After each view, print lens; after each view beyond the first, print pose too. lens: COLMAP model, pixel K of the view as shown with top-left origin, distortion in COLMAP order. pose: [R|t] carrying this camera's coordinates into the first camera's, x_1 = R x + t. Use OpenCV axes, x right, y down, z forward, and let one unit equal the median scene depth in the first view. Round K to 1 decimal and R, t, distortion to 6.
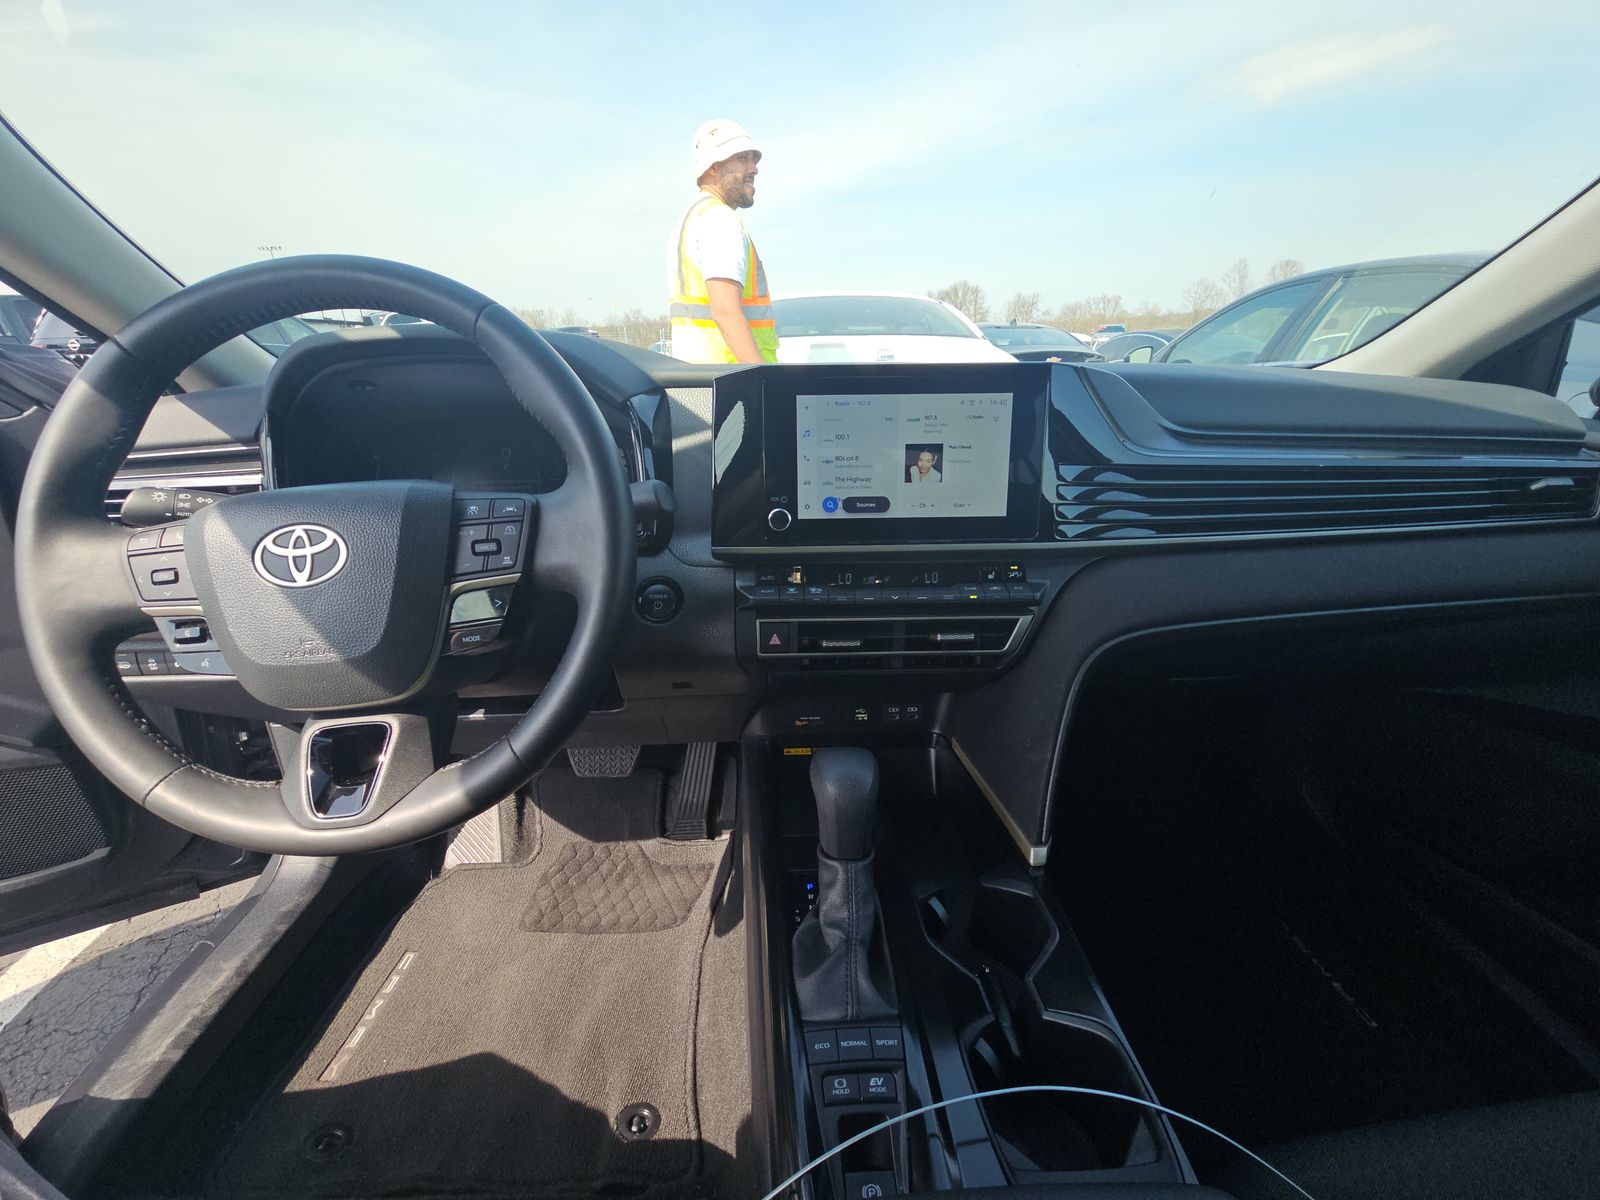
lens RADIAL K [[643.9, 0, 798.2], [0, 643.9, 610.4], [0, 0, 1]] dist [-0.001533, 0.000101]
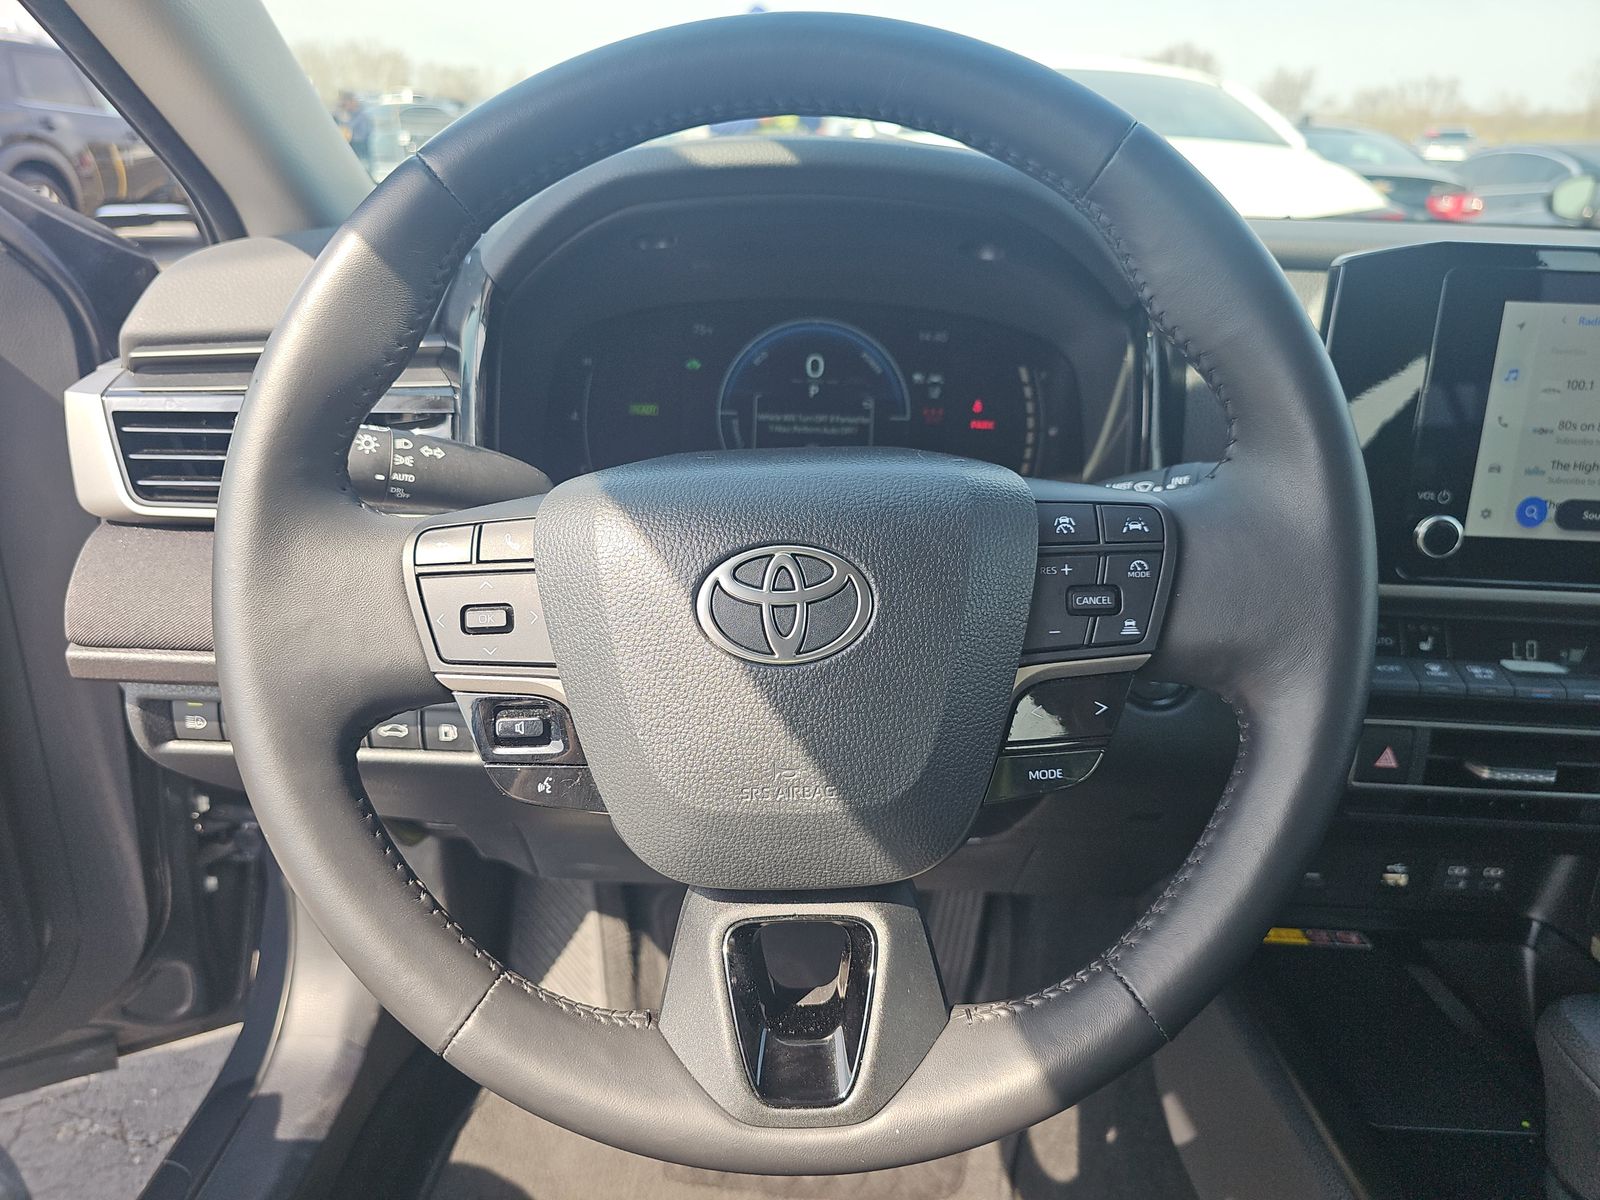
lens RADIAL K [[1068.2, 0, 795.8], [0, 1068.2, 600.8], [0, 0, 1]] dist [0.009747, -0.015120]
pose [[0.996428, 0.063031, -0.056196, -0.566609], [-0.062094, 0.997903, 0.018275, -0.082298], [0.057230, -0.014720, 0.998252, 0.116328]]
